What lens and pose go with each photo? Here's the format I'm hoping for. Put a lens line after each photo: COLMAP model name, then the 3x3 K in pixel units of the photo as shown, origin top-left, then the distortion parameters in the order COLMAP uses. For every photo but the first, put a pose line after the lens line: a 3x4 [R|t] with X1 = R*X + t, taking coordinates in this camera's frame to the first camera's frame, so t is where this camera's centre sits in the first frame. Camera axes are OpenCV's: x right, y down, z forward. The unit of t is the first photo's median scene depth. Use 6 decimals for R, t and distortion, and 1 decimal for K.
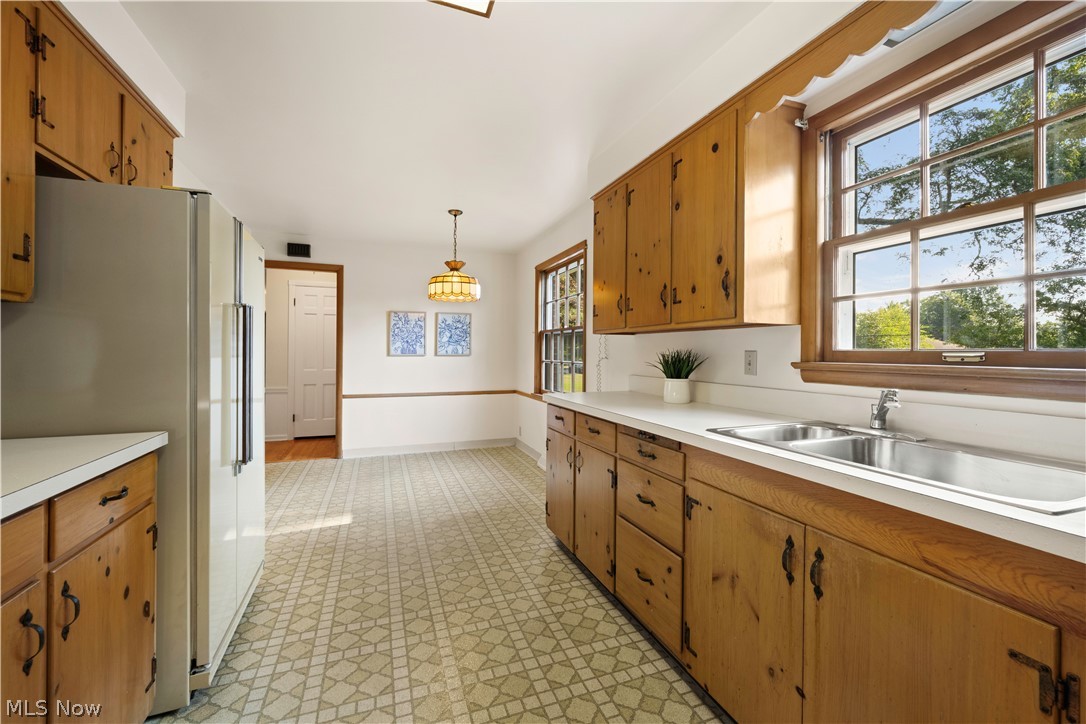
lens RADIAL K [[435.8, 0, 541.0], [0, 435.8, 351.8], [0, 0, 1]] dist [-0.001585, -0.000298]
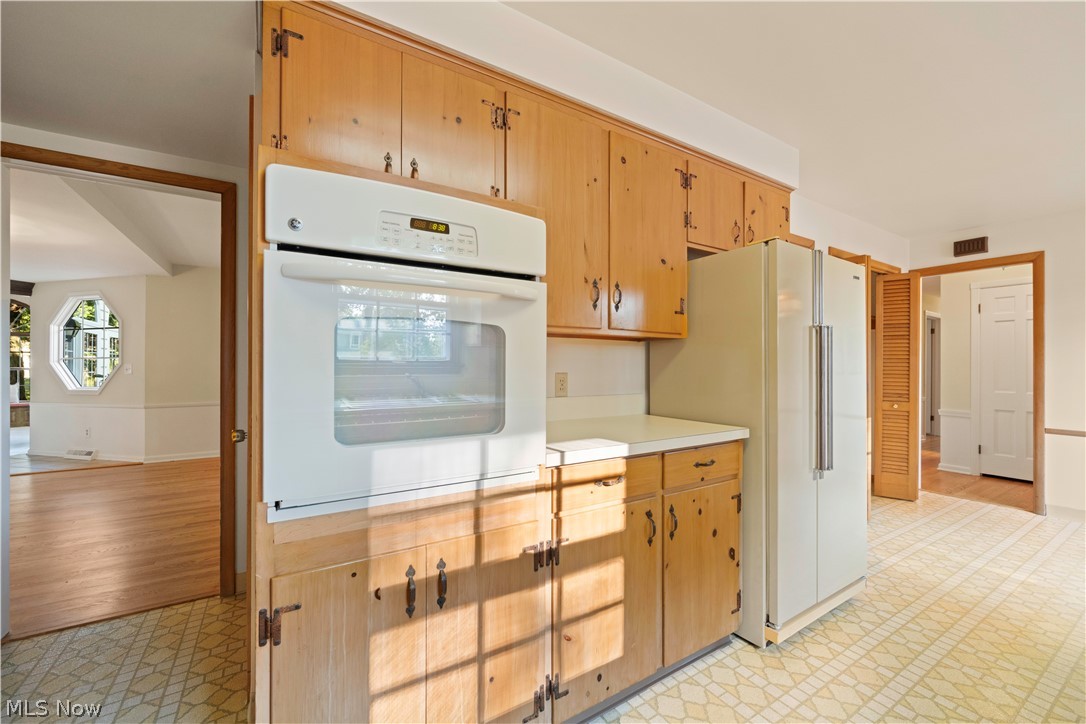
lens RADIAL K [[434.2, 0, 544.8], [0, 434.2, 364.6], [0, 0, 1]] dist [0.000811, 0.000070]
pose [[0.200736, -0.008565, -0.979608, 0.189071], [-0.001783, 0.999957, -0.009108, 0.001844], [0.979644, 0.003575, 0.200713, 0.075895]]
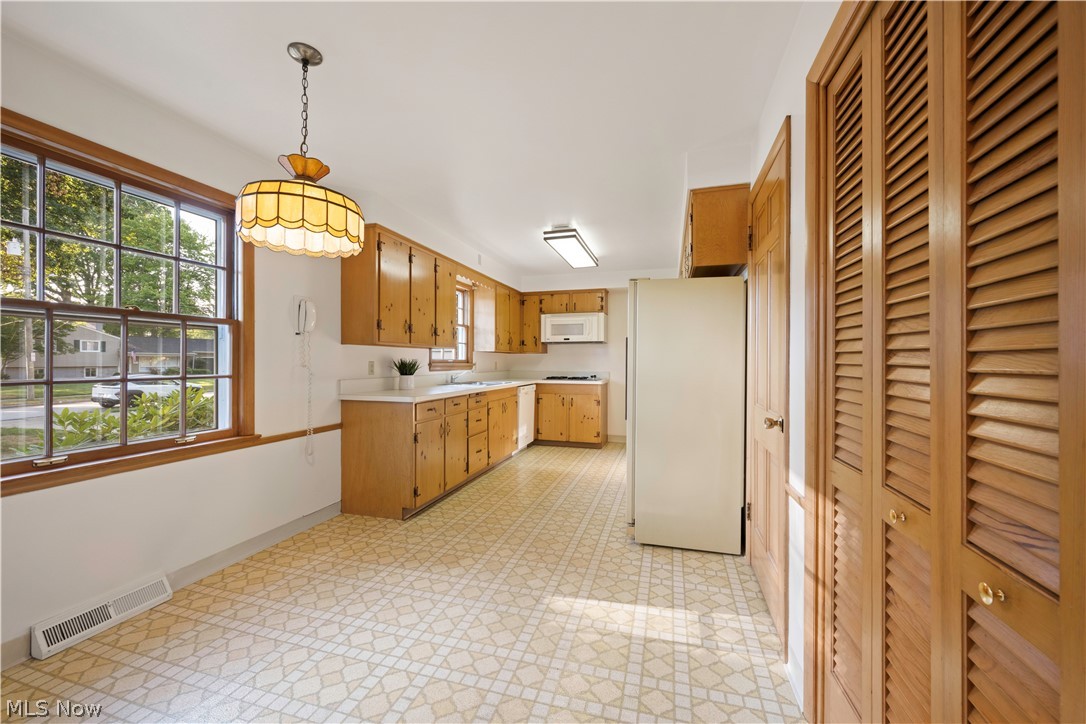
lens RADIAL K [[430.6, 0, 542.1], [0, 430.6, 363.3], [0, 0, 1]] dist [-0.000223, -0.000049]
pose [[-0.797933, -0.010607, 0.602653, -1.161197], [-0.007485, 0.999942, 0.007689, -0.002879], [-0.602700, 0.001624, -0.797966, 2.093451]]
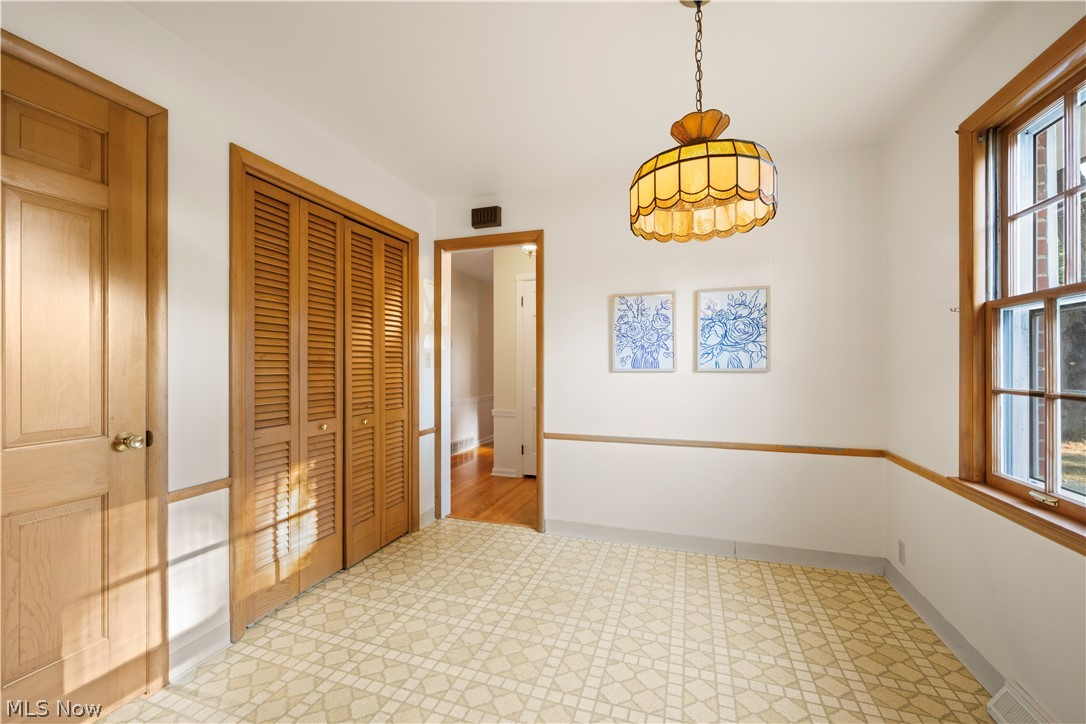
lens RADIAL K [[438.4, 0, 538.3], [0, 438.4, 362.3], [0, 0, 1]] dist [-0.001753, -0.000375]
pose [[0.773525, -0.008723, -0.633705, -0.114977], [0.004586, 0.999956, -0.008167, 0.002754], [0.633749, 0.003411, 0.773531, 1.050183]]
